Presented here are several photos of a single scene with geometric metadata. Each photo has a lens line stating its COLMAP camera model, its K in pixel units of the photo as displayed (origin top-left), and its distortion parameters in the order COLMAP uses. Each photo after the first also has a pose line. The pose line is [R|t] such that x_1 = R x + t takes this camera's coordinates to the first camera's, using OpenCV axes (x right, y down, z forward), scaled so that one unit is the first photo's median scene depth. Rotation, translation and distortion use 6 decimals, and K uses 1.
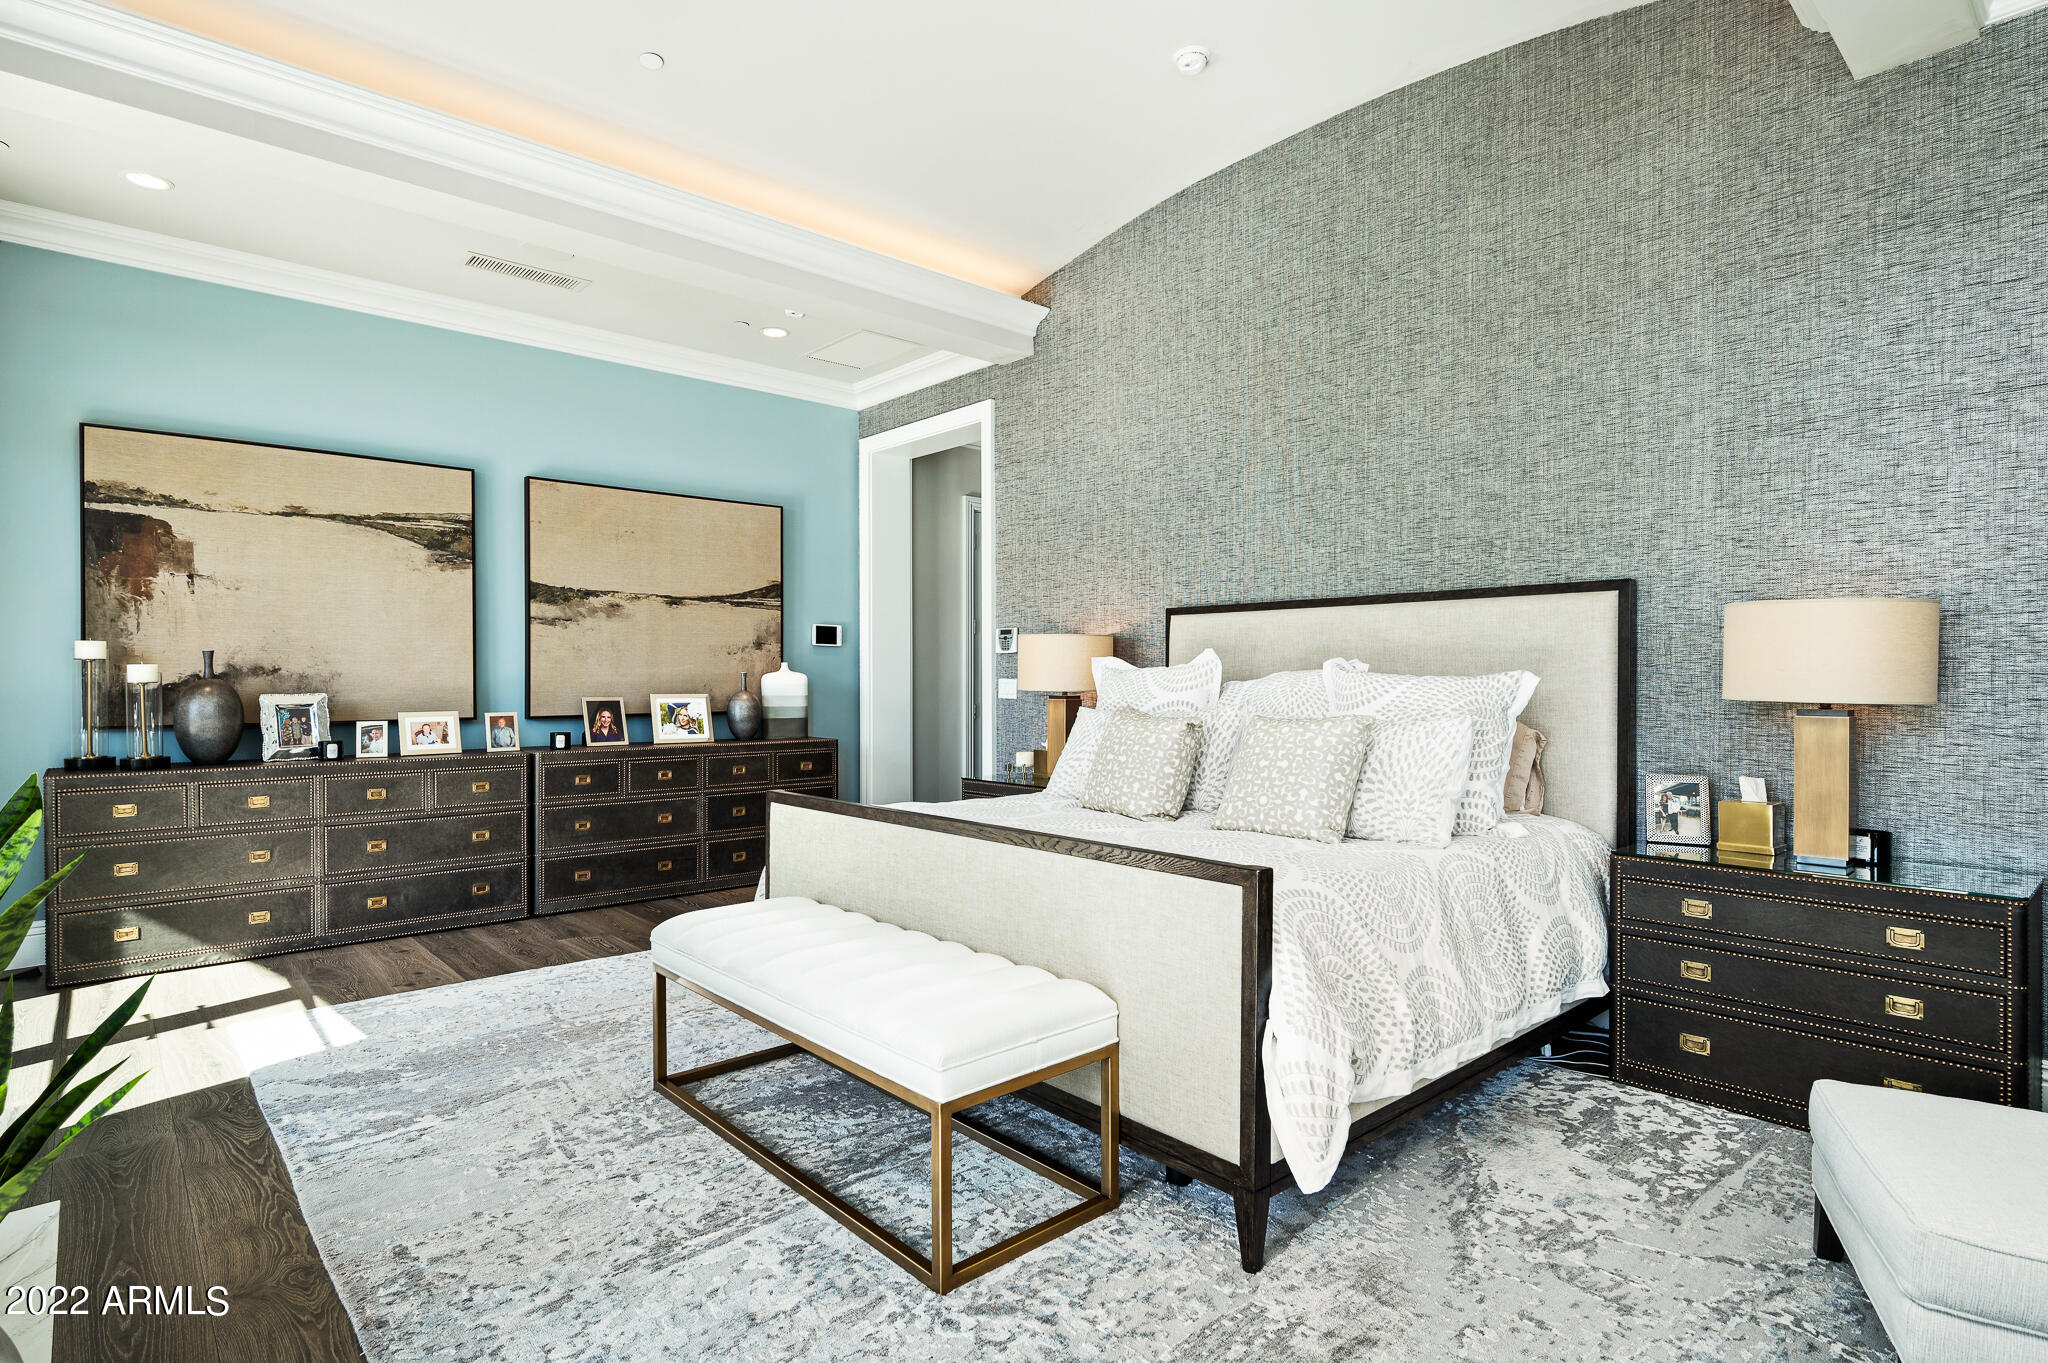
lens RADIAL K [[1048.5, 0, 1024.0], [0, 1048.5, 681.5], [0, 0, 1]] dist [-0.003766, -0.000845]
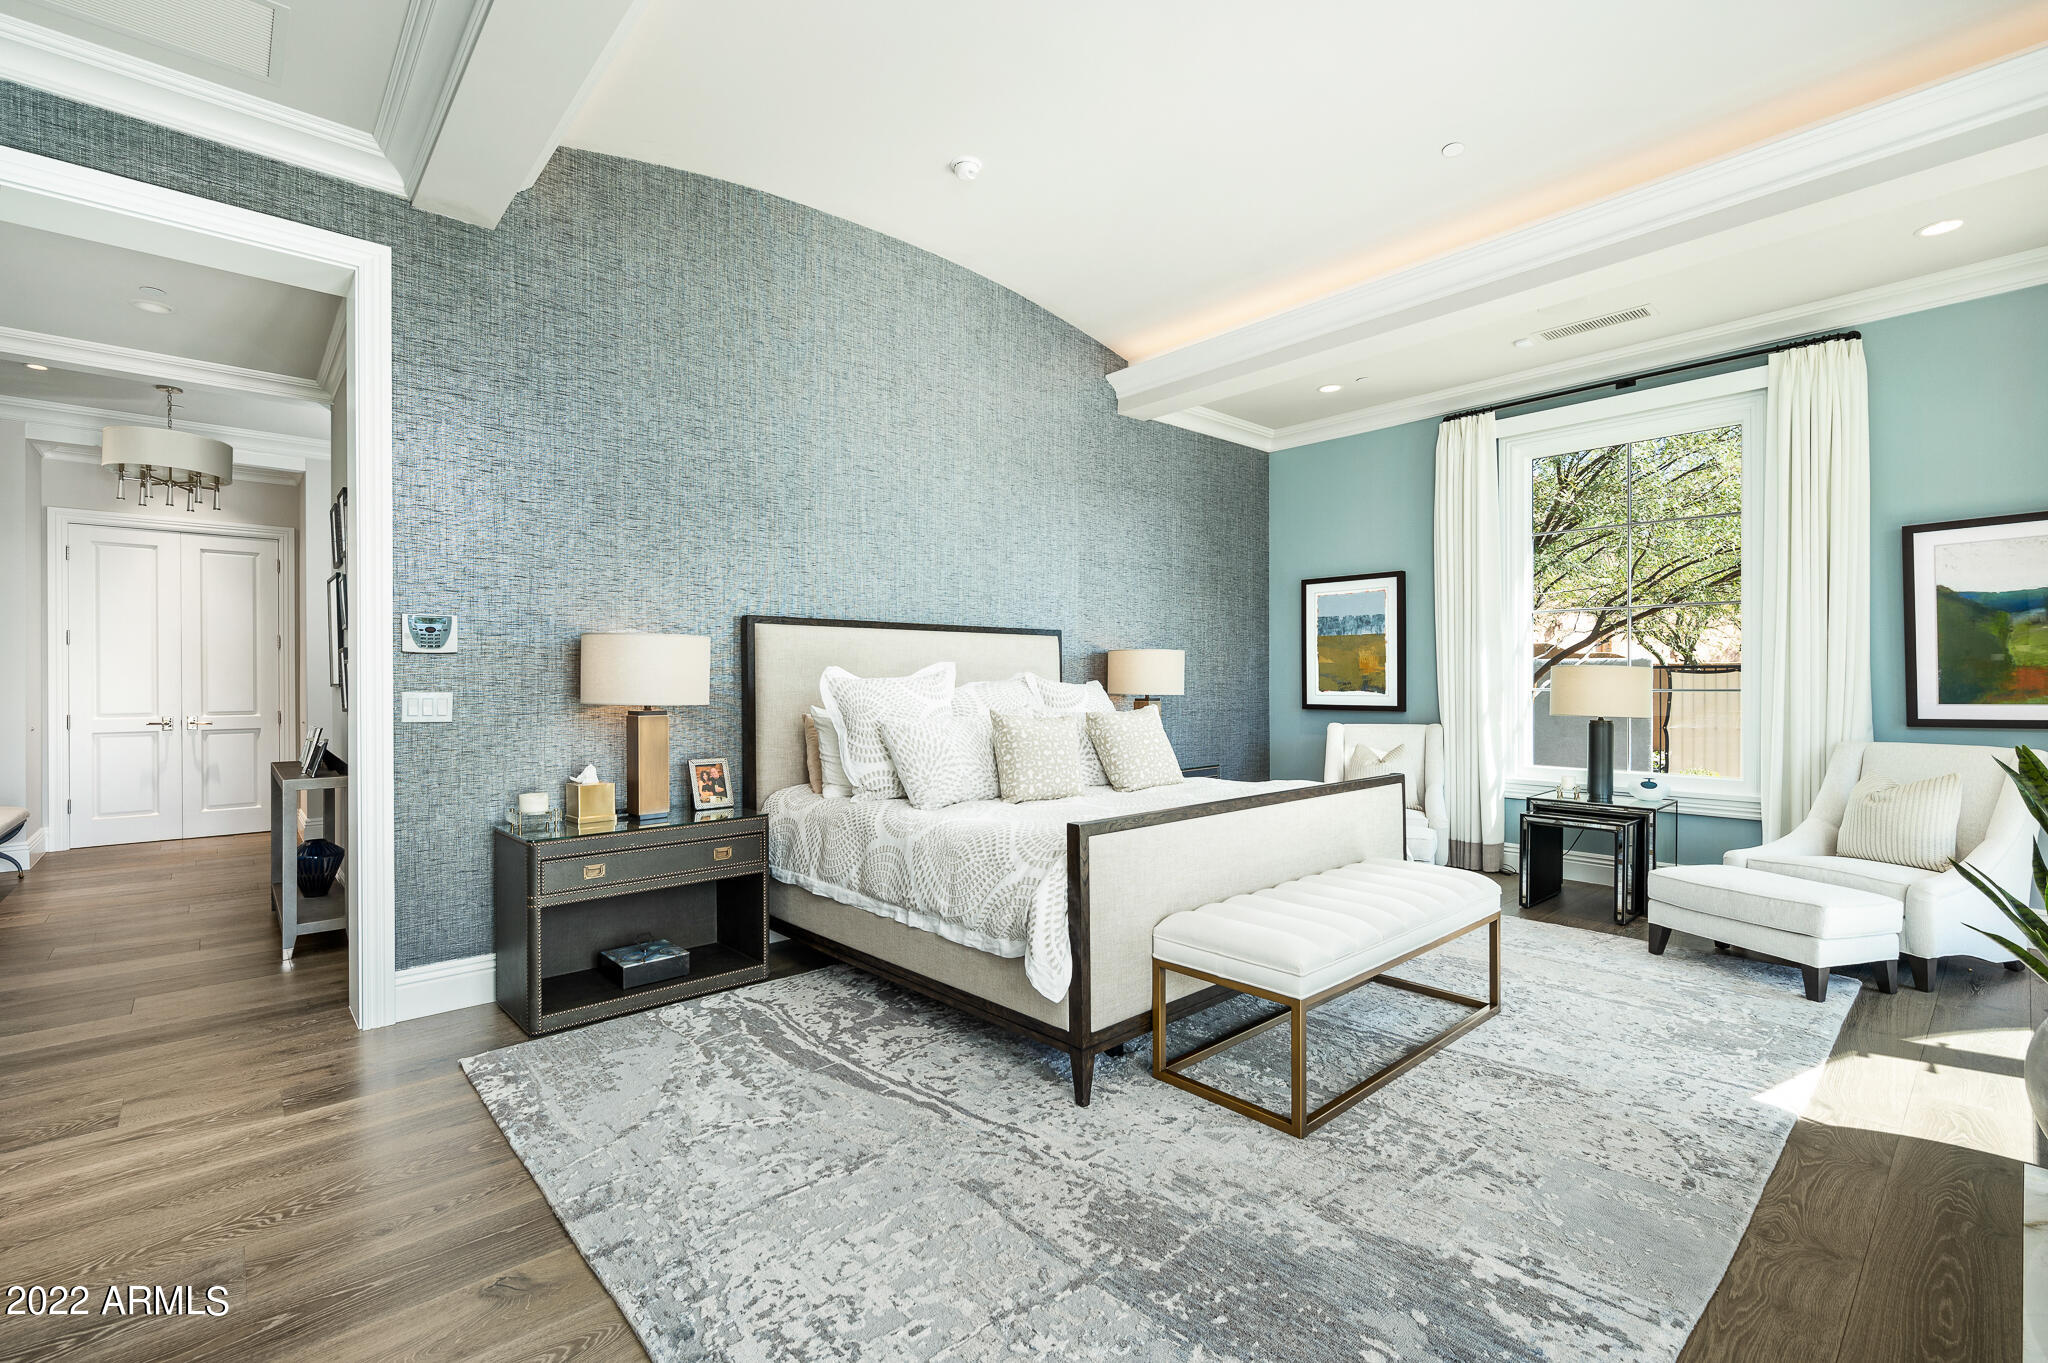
lens RADIAL K [[896.2, 0, 1024.0], [0, 896.2, 681.5], [0, 0, 1]] dist [0.000935, -0.000071]
pose [[0.001168, -0.002819, 0.999995, -0.869963], [0.006446, 0.999975, 0.002811, -0.012246], [-0.999979, 0.006443, 0.001186, 0.947361]]
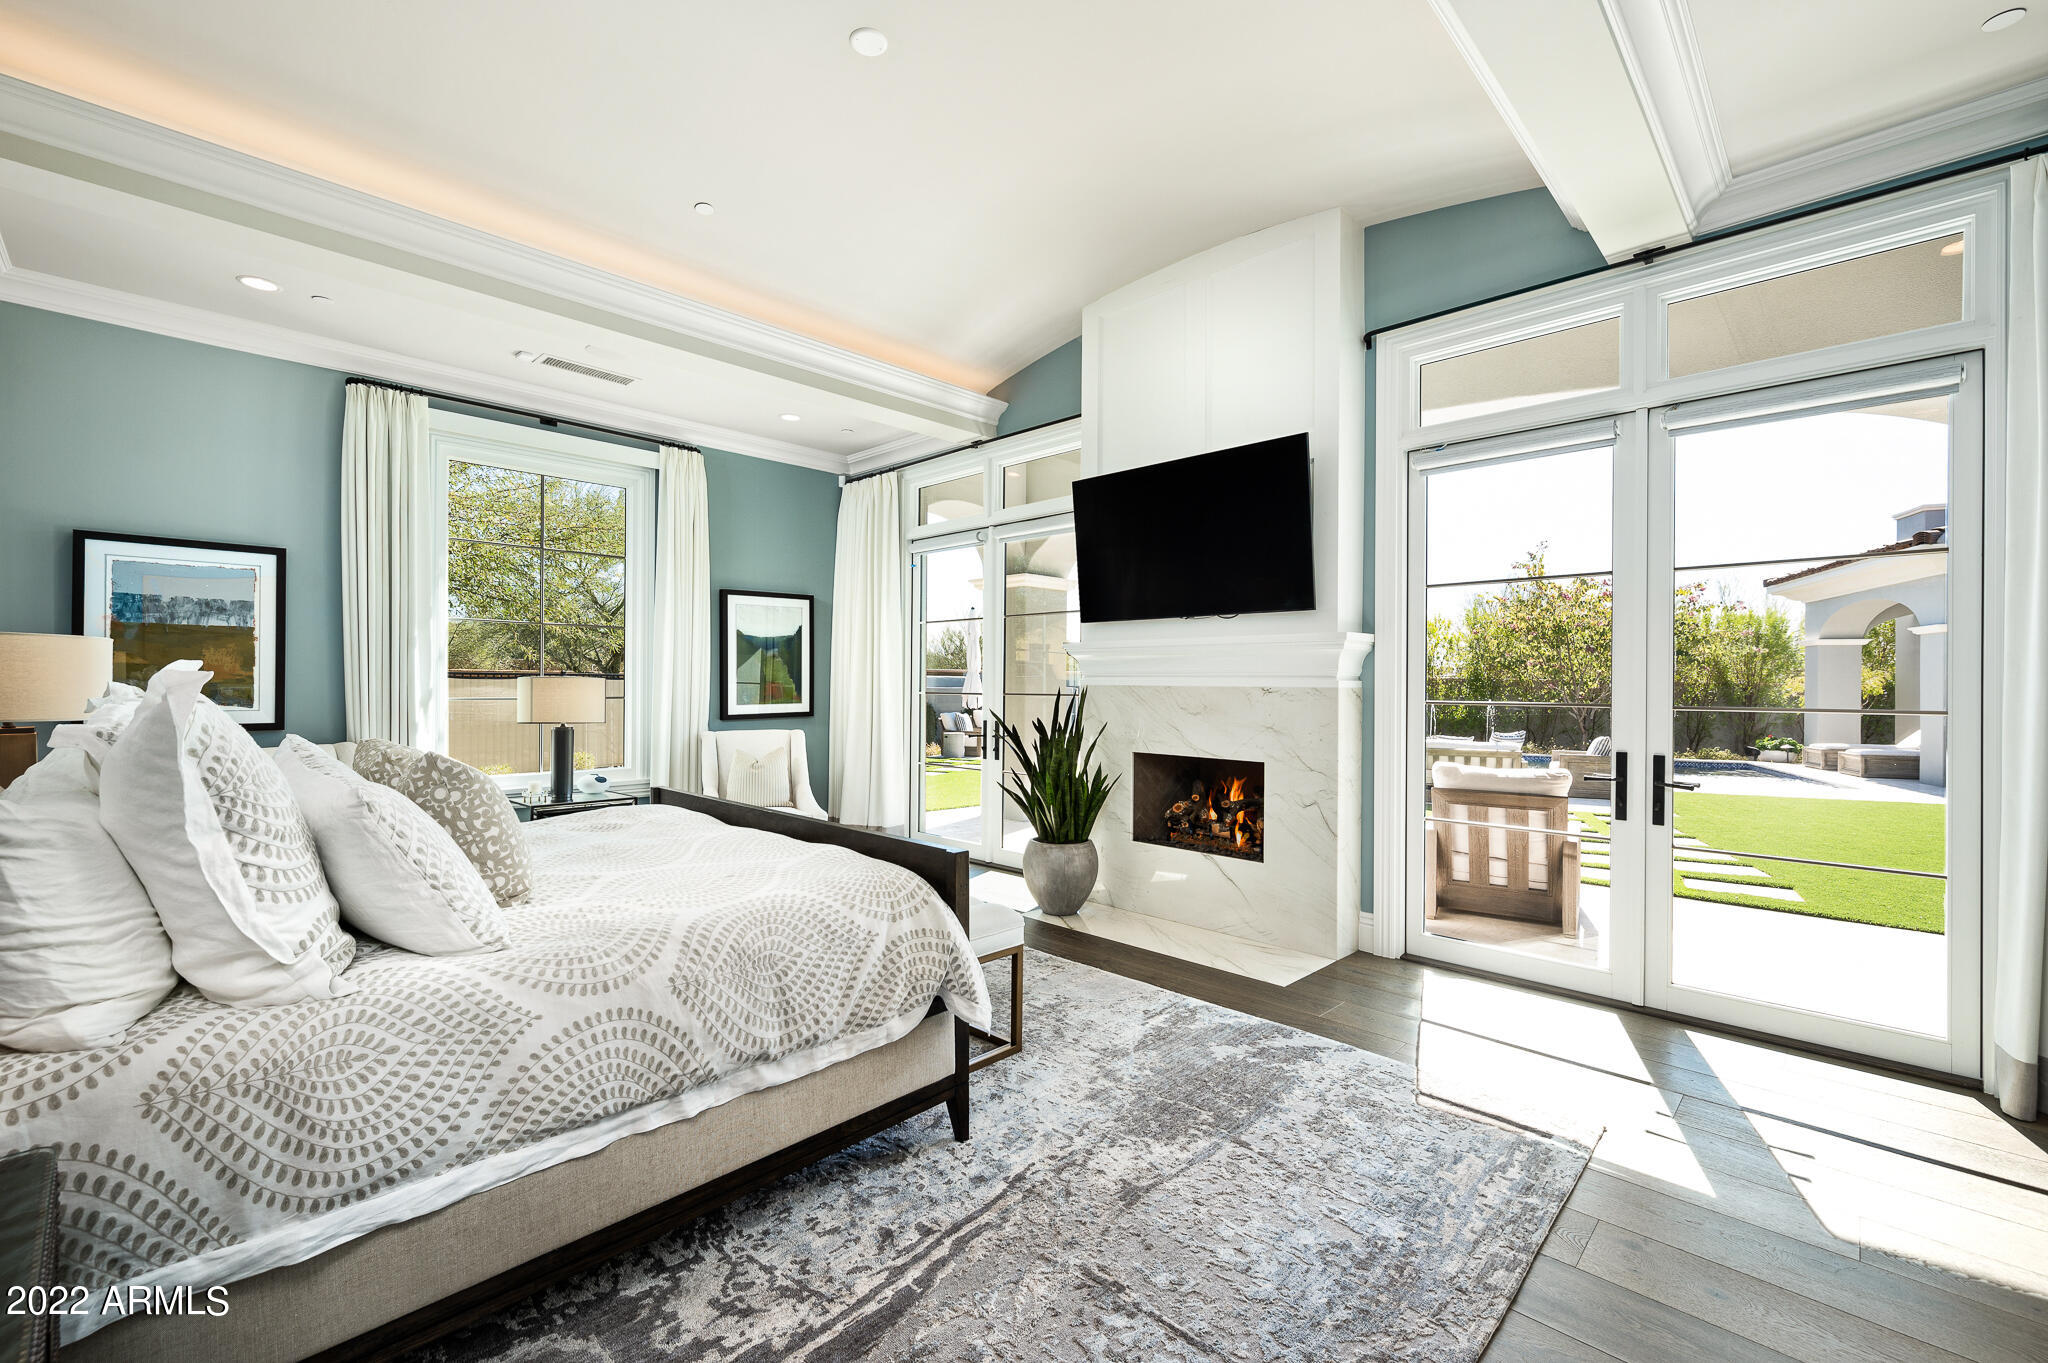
lens RADIAL K [[856.0, 0, 1016.4], [0, 856.0, 686.7], [0, 0, 1]] dist [-0.009789, 0.000279]
pose [[-0.998494, -0.006763, -0.054444, -0.222971], [-0.007062, 0.999961, 0.005311, -0.022918], [0.054406, 0.005688, -0.998503, 1.504135]]
